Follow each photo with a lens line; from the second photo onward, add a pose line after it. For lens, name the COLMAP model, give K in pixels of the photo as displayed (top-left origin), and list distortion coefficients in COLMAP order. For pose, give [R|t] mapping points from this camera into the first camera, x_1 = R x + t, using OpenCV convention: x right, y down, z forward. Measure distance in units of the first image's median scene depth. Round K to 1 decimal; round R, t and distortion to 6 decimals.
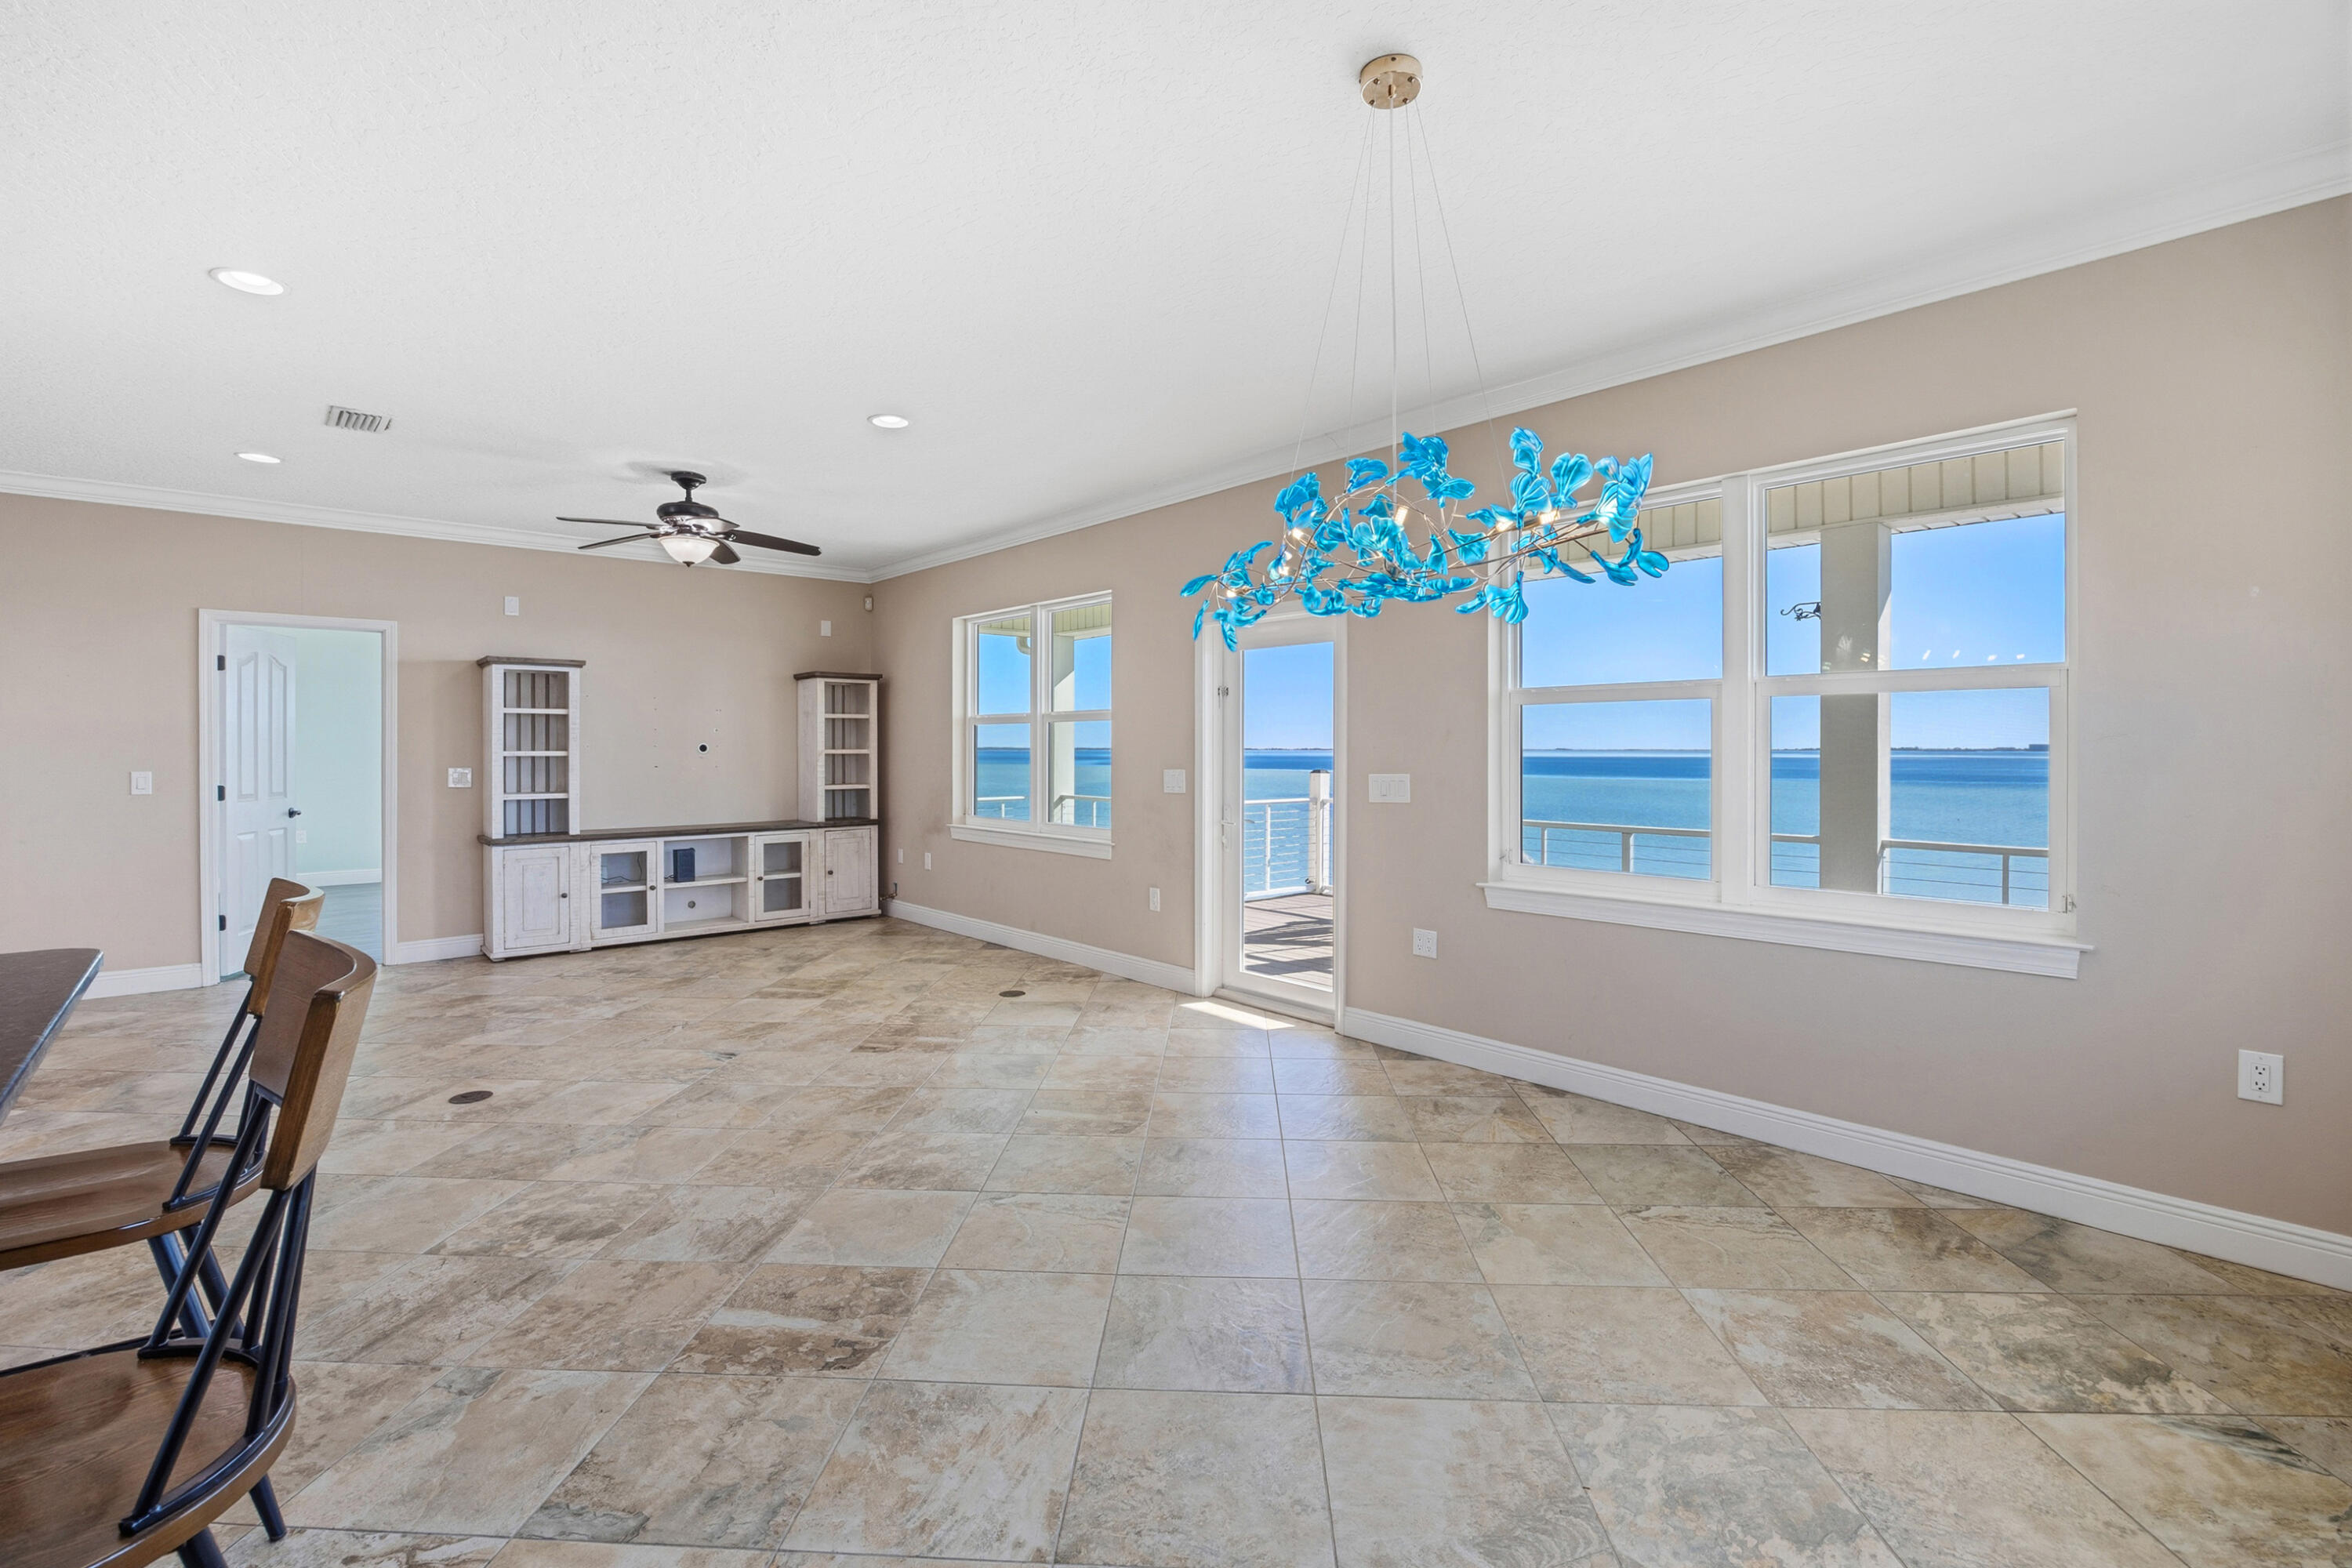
lens RADIAL K [[1024.5, 0, 1185.6], [0, 1024.5, 748.2], [0, 0, 1]] dist [-0.020492, 0.001179]
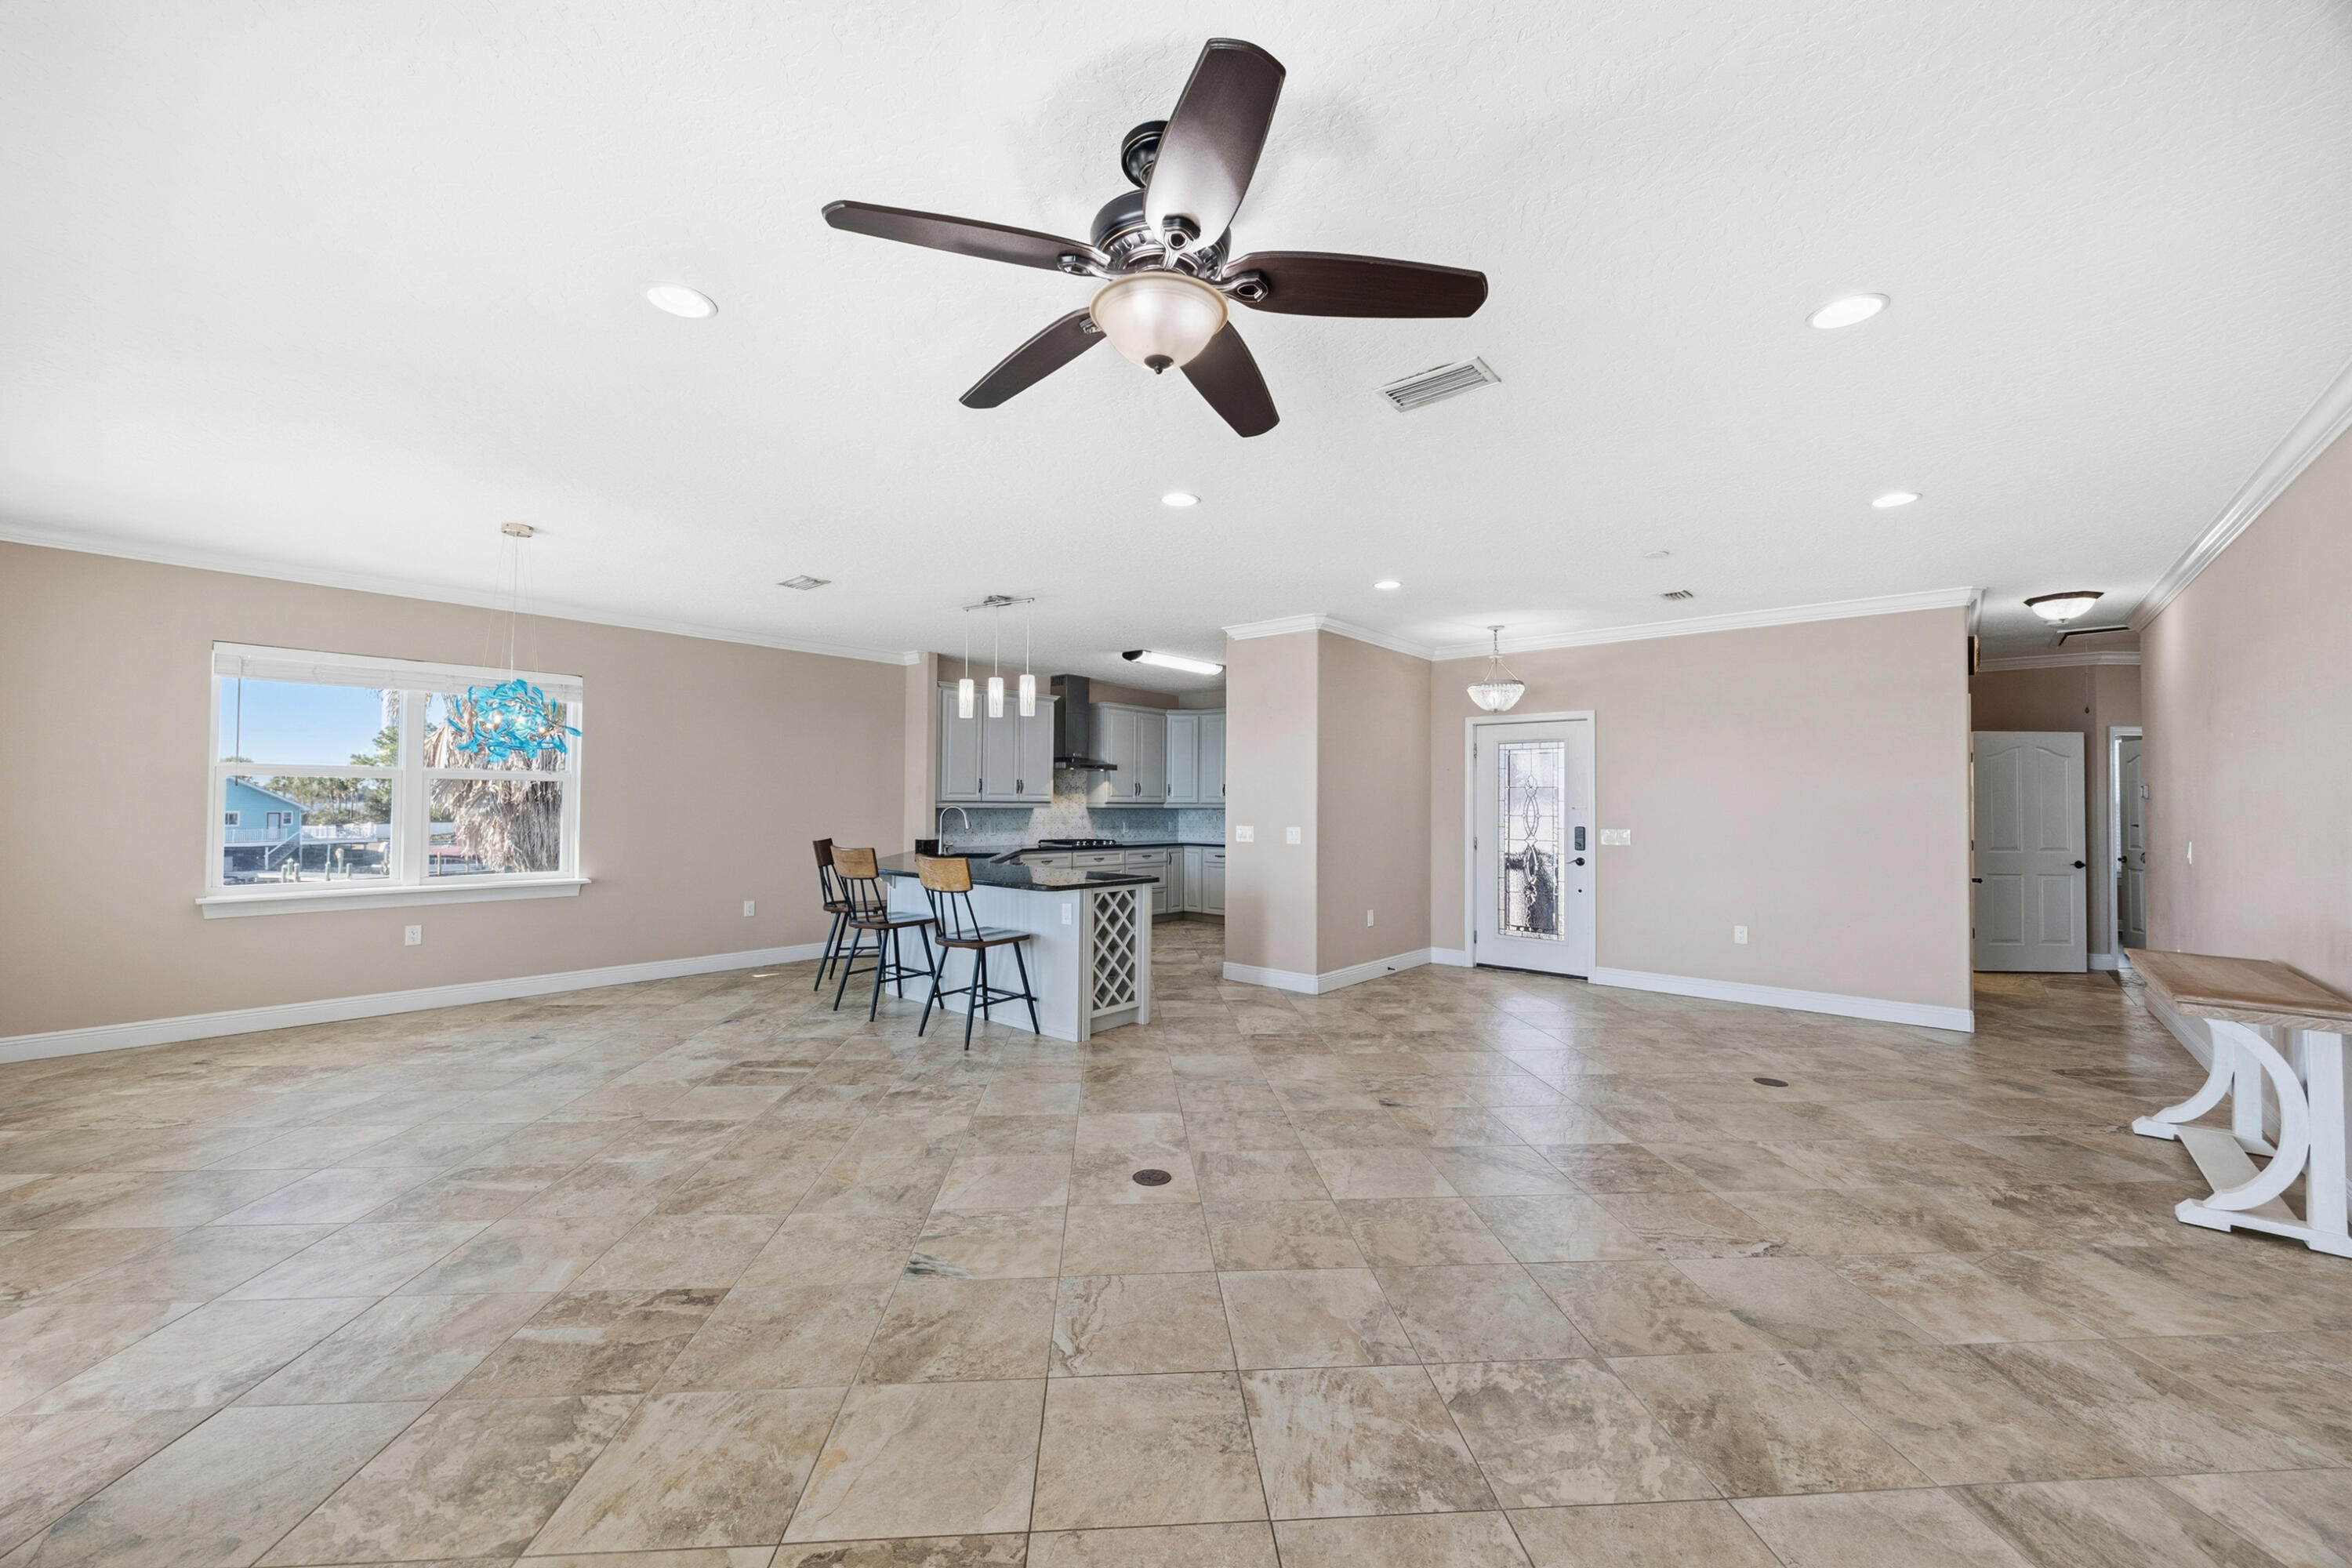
lens RADIAL K [[902.0, 0, 1176.0], [0, 902.0, 784.0], [0, 0, 1]] dist [0.000561, 0.000045]
pose [[-0.993464, -0.009567, -0.113743, -0.525000], [-0.007179, 0.999746, -0.021383, -0.010451], [0.113918, -0.020426, -0.993280, 1.559447]]
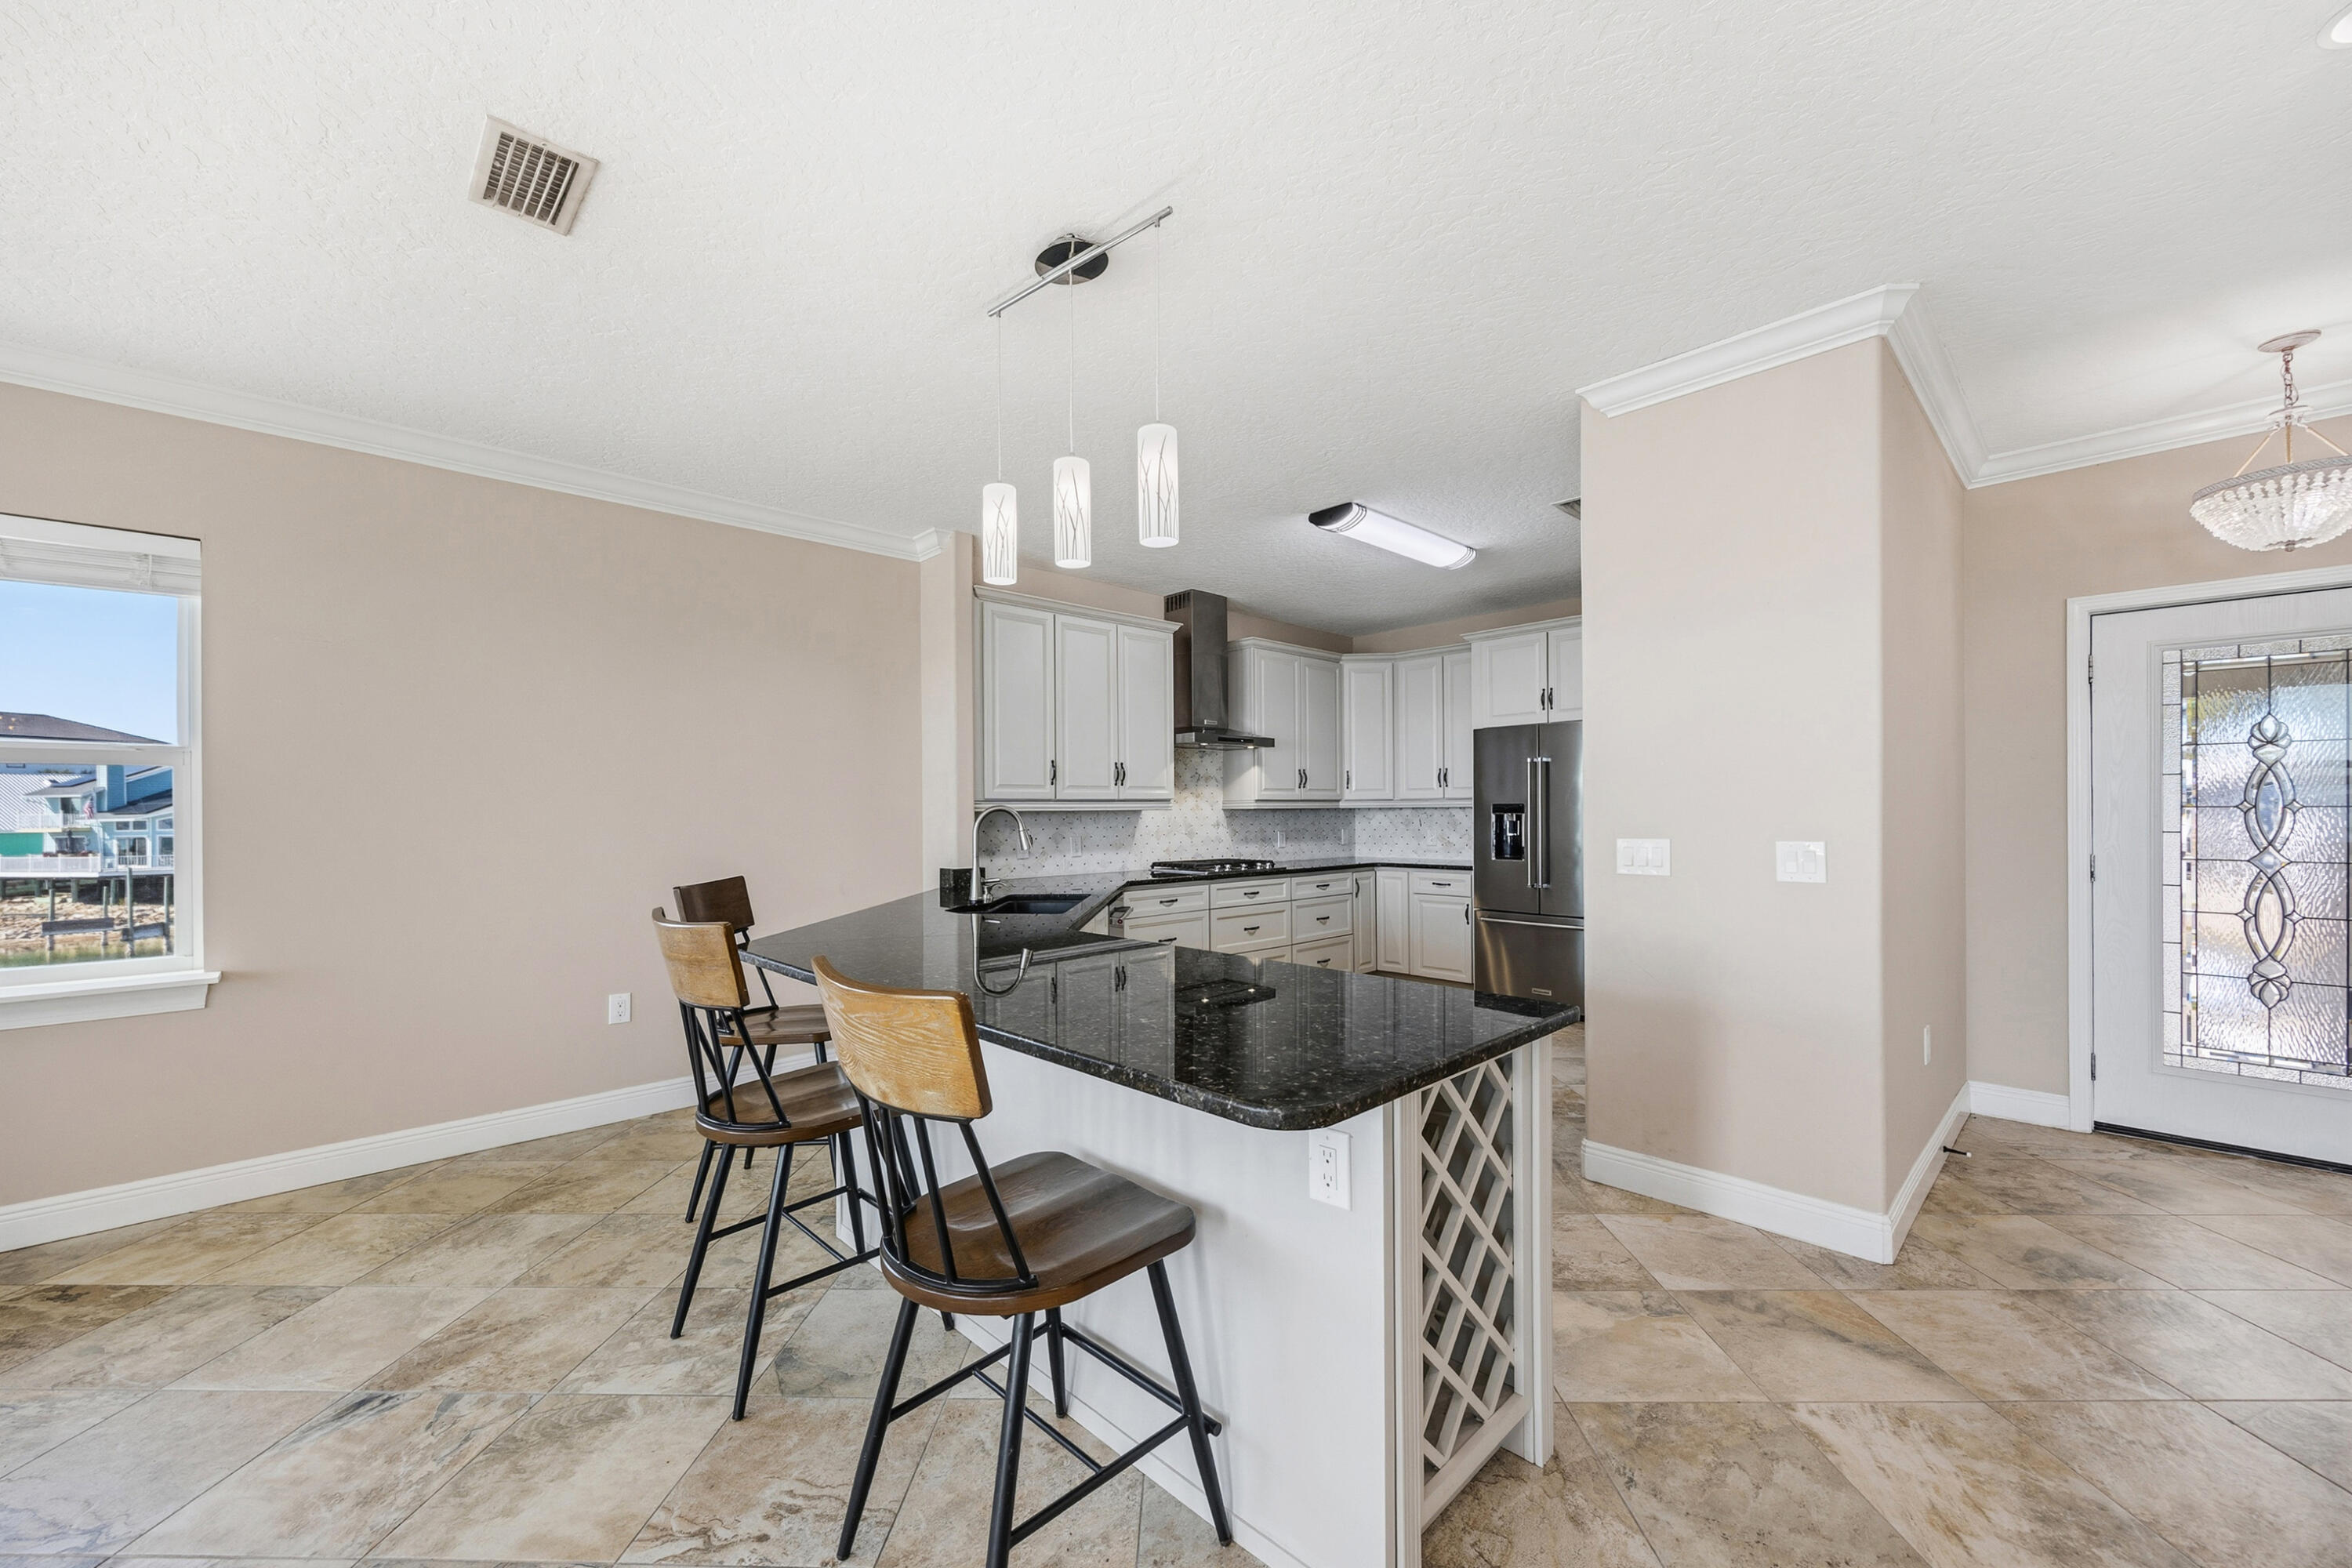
lens RADIAL K [[930.2, 0, 1189.4], [0, 930.2, 800.8], [0, 0, 1]] dist [-0.001791, -0.000054]
pose [[-0.999446, 0.008933, -0.032067, -0.458573], [0.009195, 0.999925, -0.008052, 0.001030], [0.031993, -0.008342, -0.999453, 0.733427]]
